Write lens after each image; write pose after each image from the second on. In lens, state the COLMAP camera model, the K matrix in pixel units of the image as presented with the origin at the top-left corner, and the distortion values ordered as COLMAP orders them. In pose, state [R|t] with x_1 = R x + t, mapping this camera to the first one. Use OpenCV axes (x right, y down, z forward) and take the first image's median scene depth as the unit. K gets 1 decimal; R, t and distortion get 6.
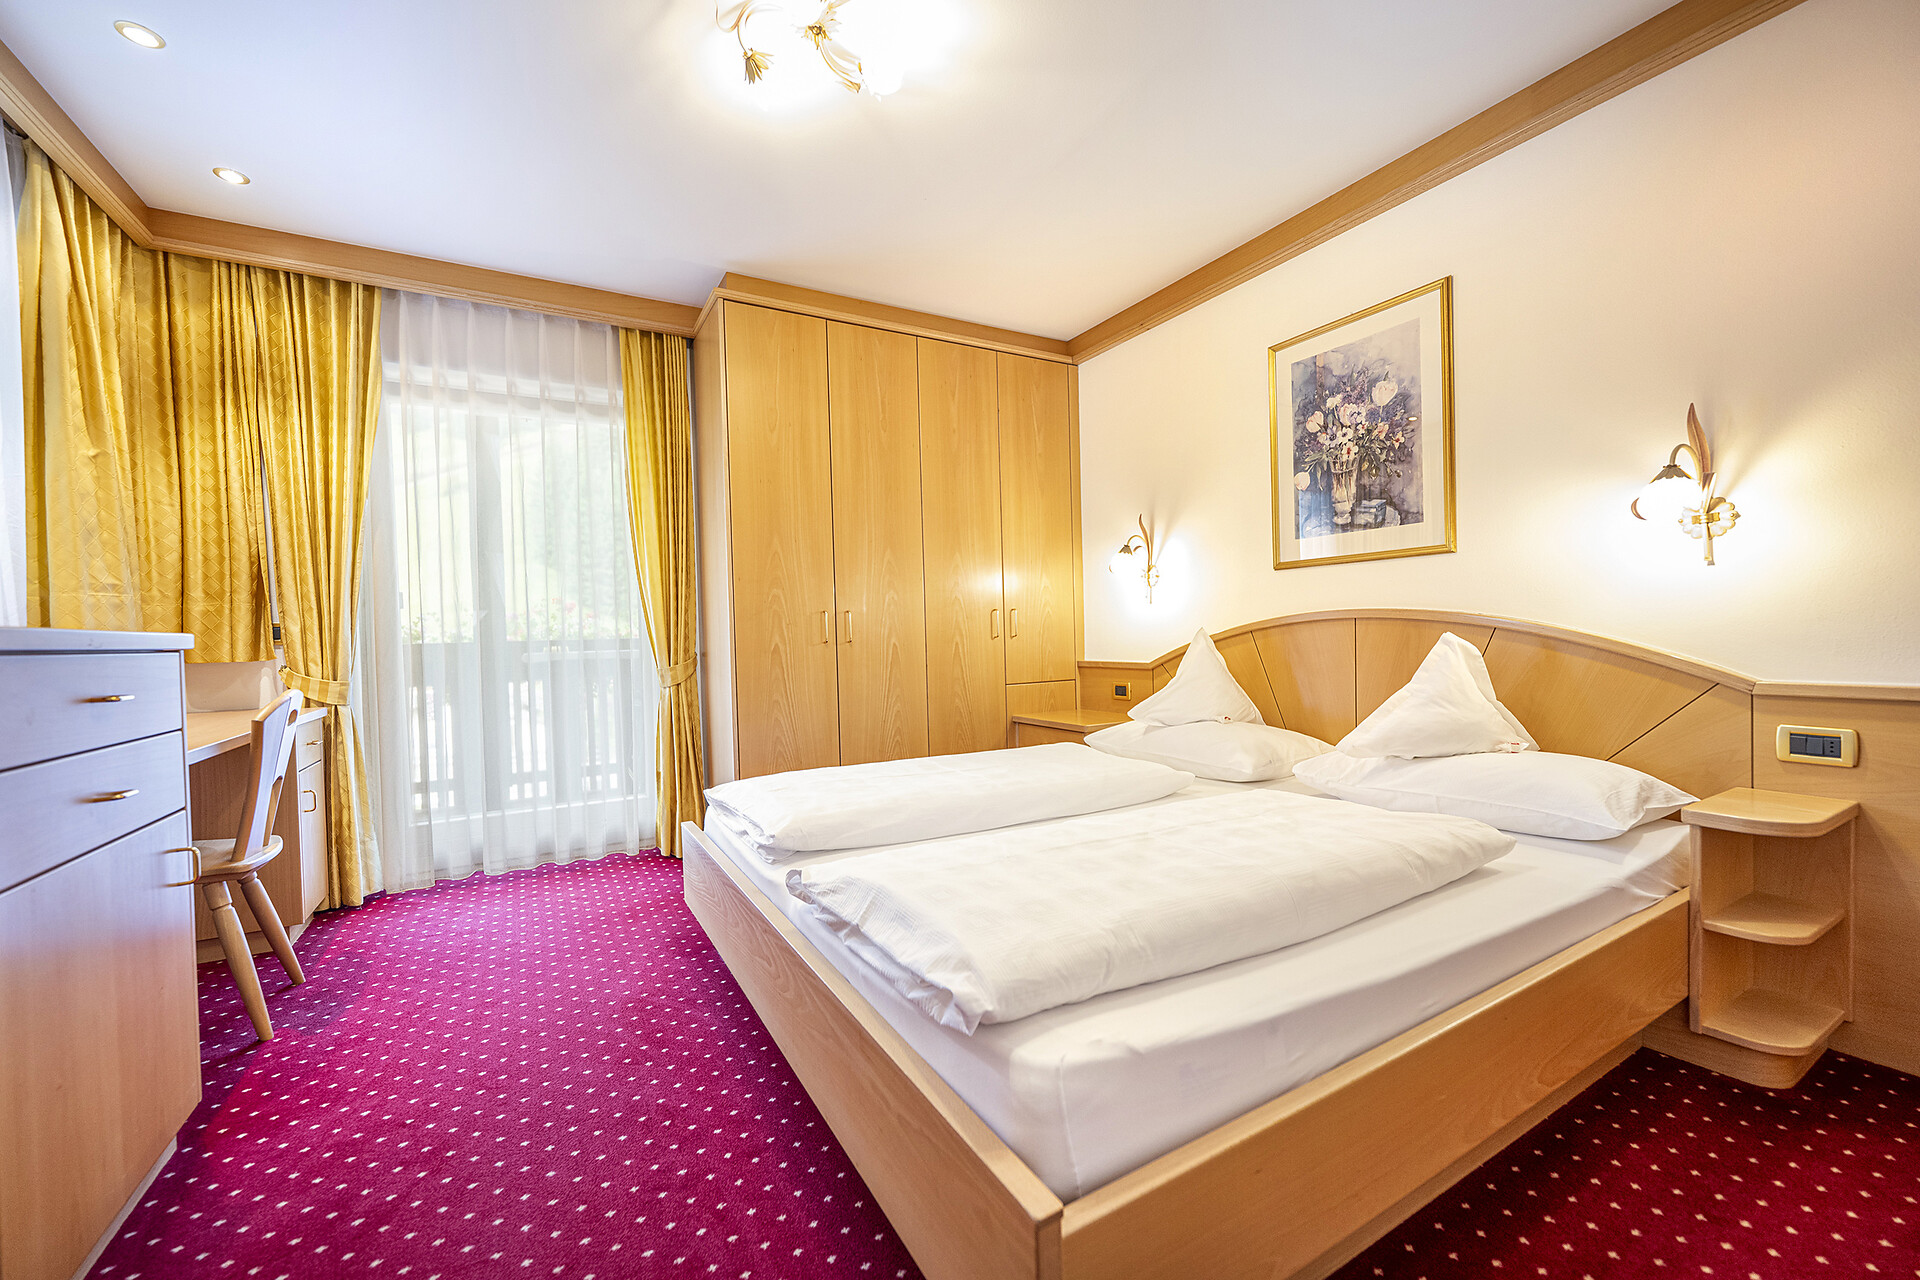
lens RADIAL K [[753.8, 0, 959.6], [0, 753.8, 640.1], [0, 0, 1]] dist [0.003245, 0.000100]
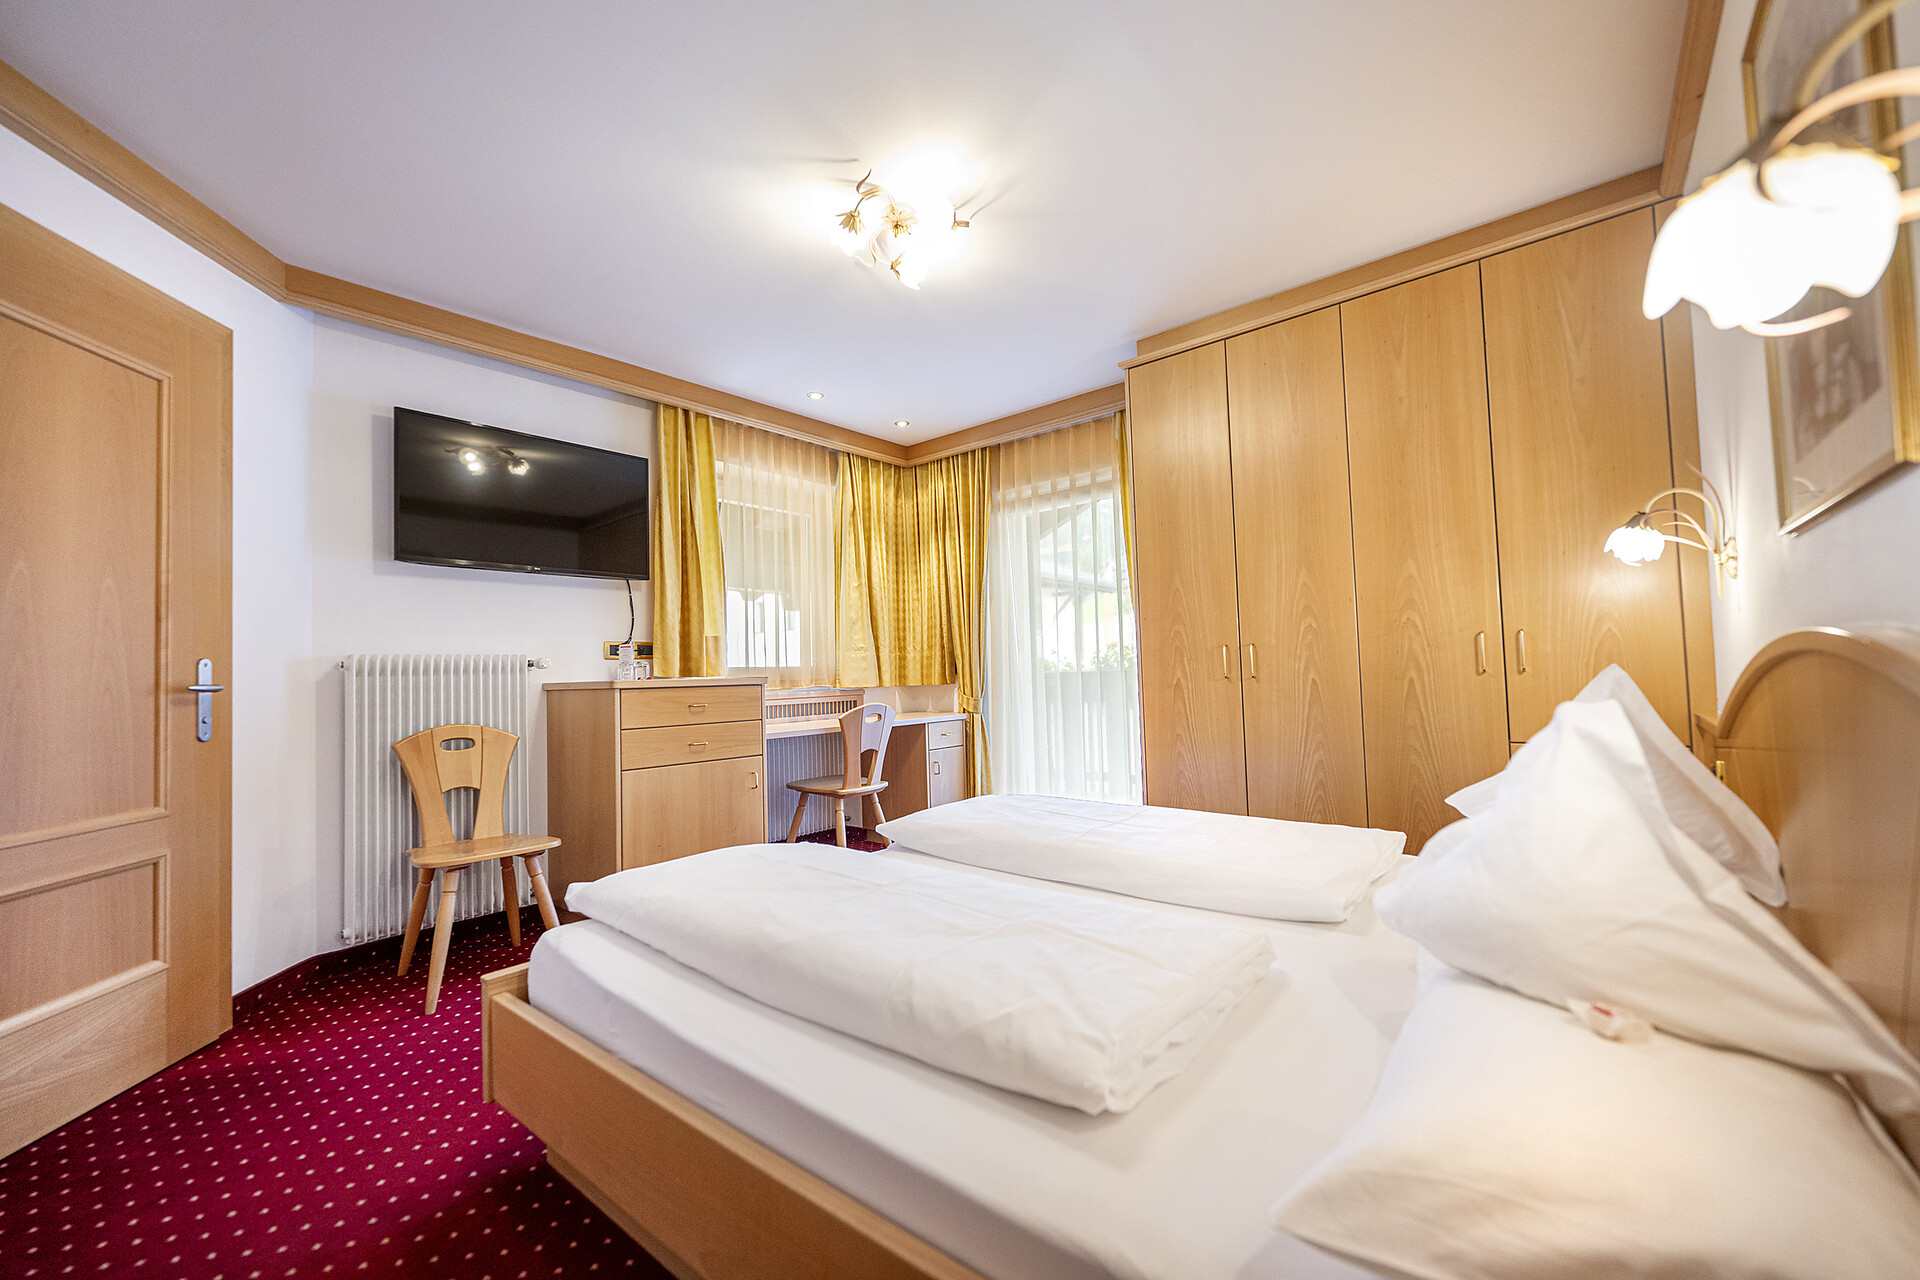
lens RADIAL K [[753.8, 0, 960.7], [0, 753.8, 651.1], [0, 0, 1]] dist [0.003245, 0.000100]
pose [[0.359530, -0.015047, -0.933012, 0.593557], [0.013616, 0.999848, -0.010878, -0.025202], [0.933034, -0.008793, 0.359680, 0.344964]]
